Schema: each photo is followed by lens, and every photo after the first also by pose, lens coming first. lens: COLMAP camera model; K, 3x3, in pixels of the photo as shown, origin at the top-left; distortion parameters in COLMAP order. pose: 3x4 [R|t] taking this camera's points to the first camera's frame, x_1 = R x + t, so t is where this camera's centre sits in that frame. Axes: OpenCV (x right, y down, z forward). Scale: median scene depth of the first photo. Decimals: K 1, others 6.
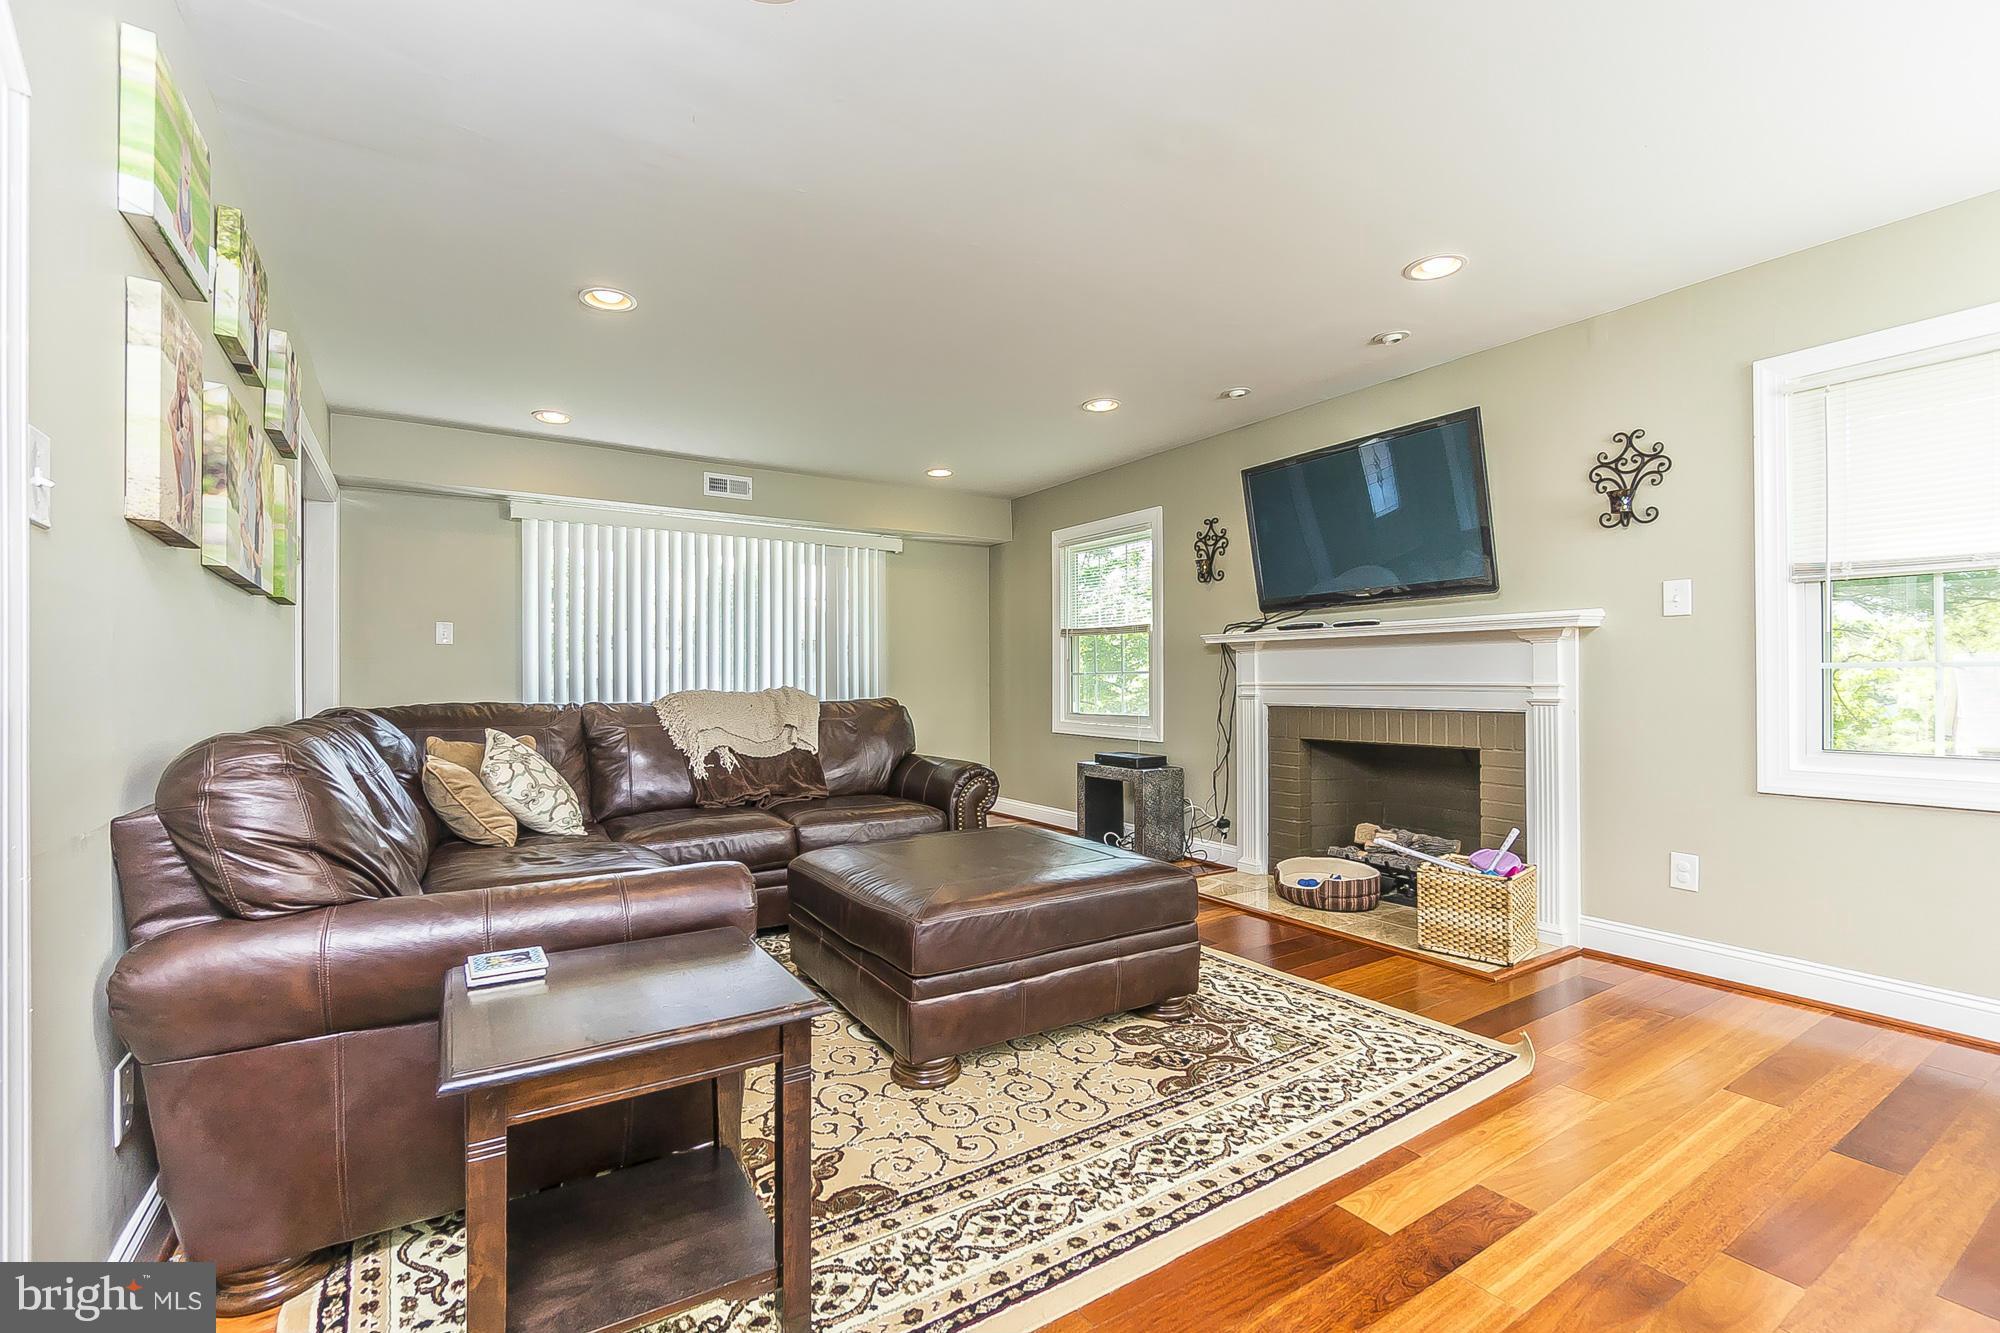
lens RADIAL K [[828.0, 0, 990.4], [0, 828.0, 662.5], [0, 0, 1]] dist [0.000920, -0.000100]
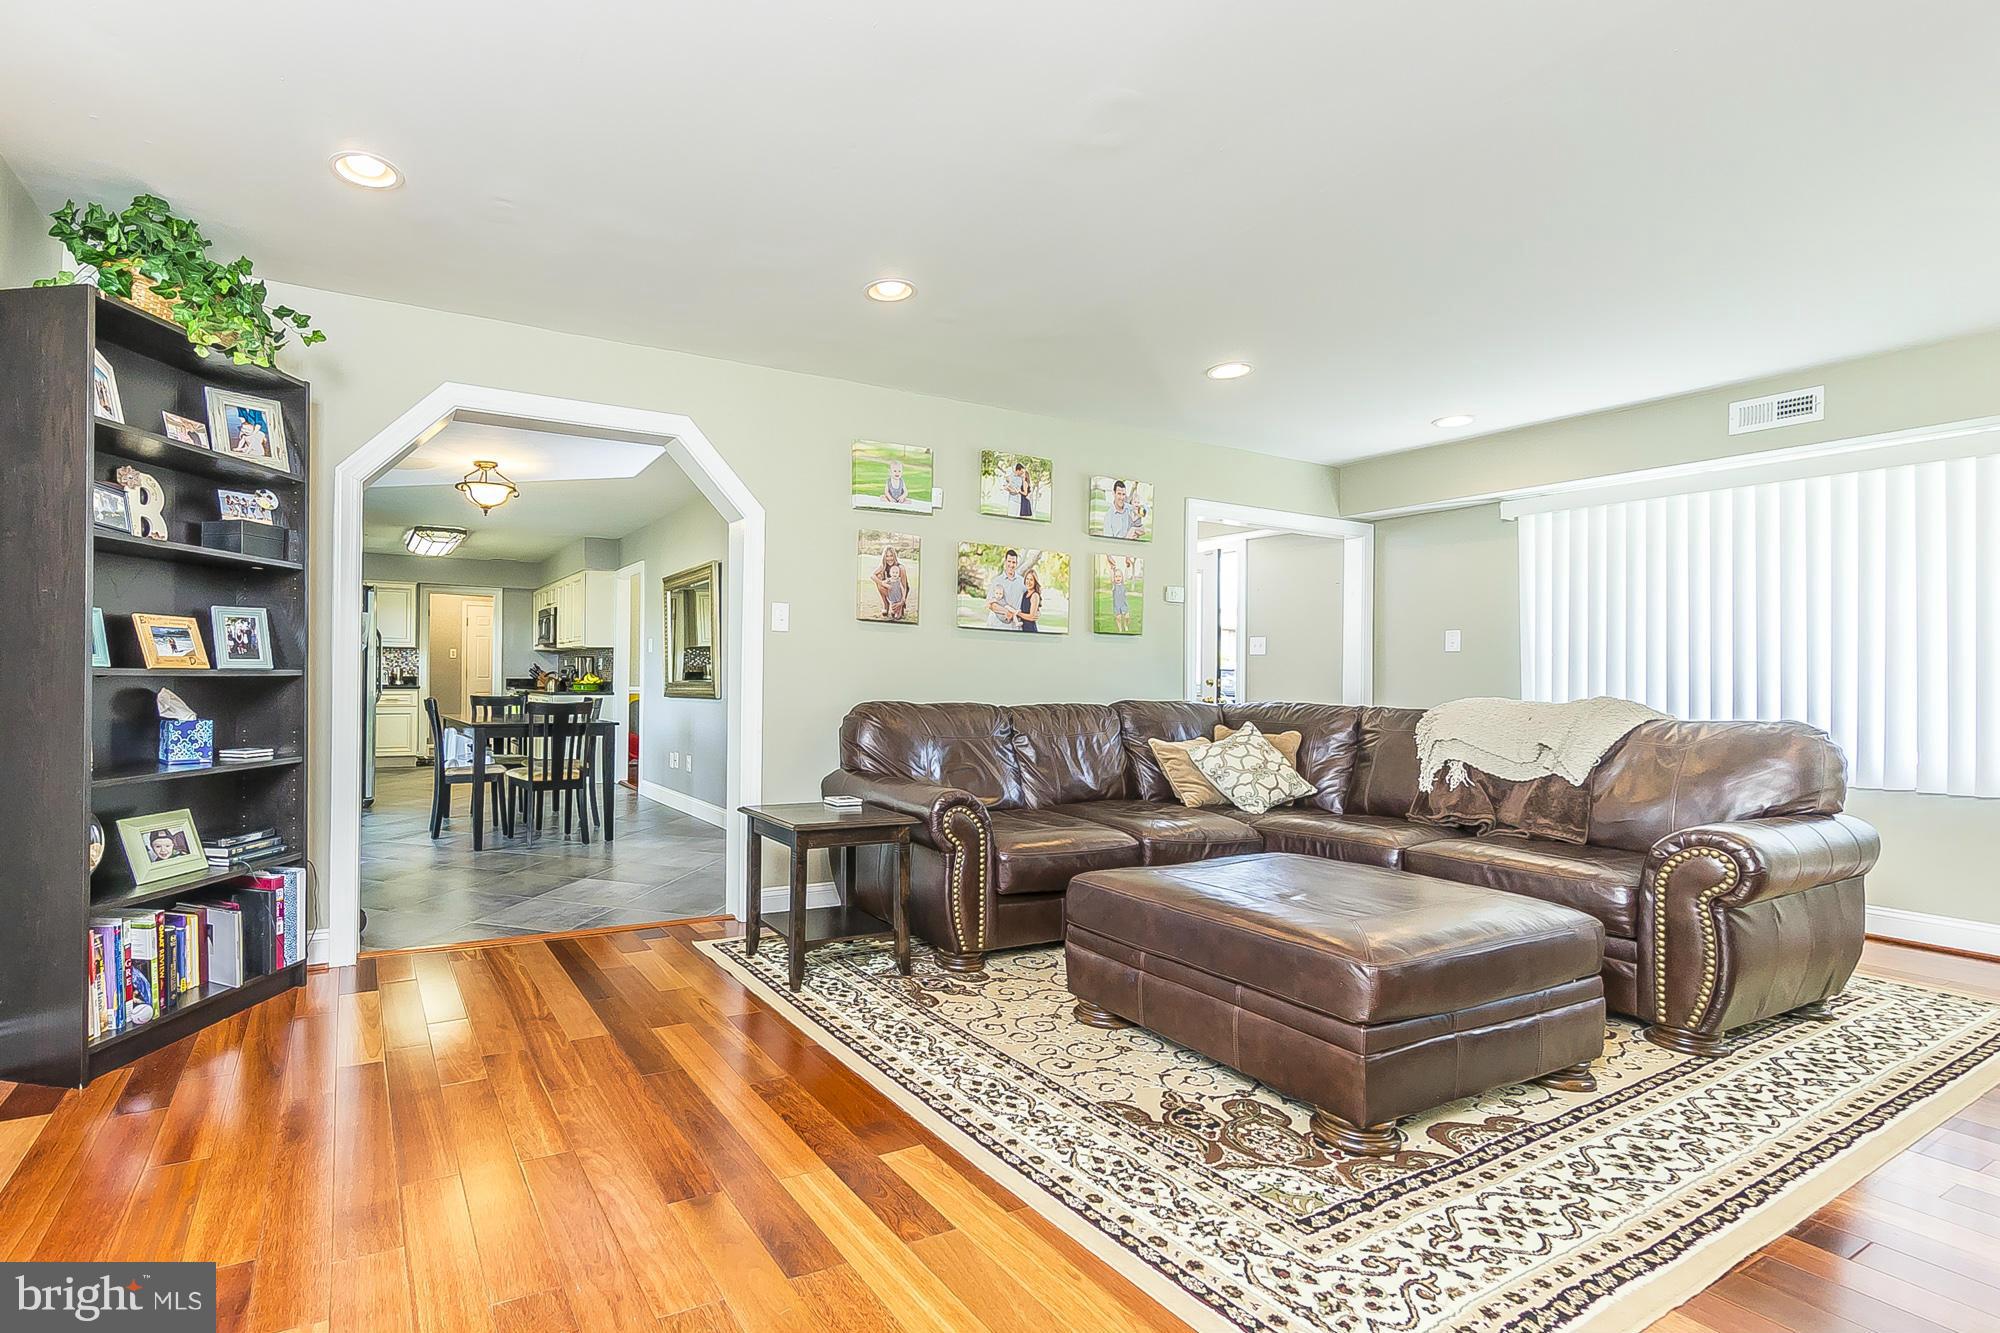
lens RADIAL K [[1048.6, 0, 998.0], [0, 1048.6, 671.1], [0, 0, 1]] dist [0.002453, 0.000106]
pose [[0.010215, 0.002002, -0.999946, 1.465222], [0.017658, 0.999842, 0.002182, -0.016566], [0.999792, -0.017679, 0.010178, 0.846971]]
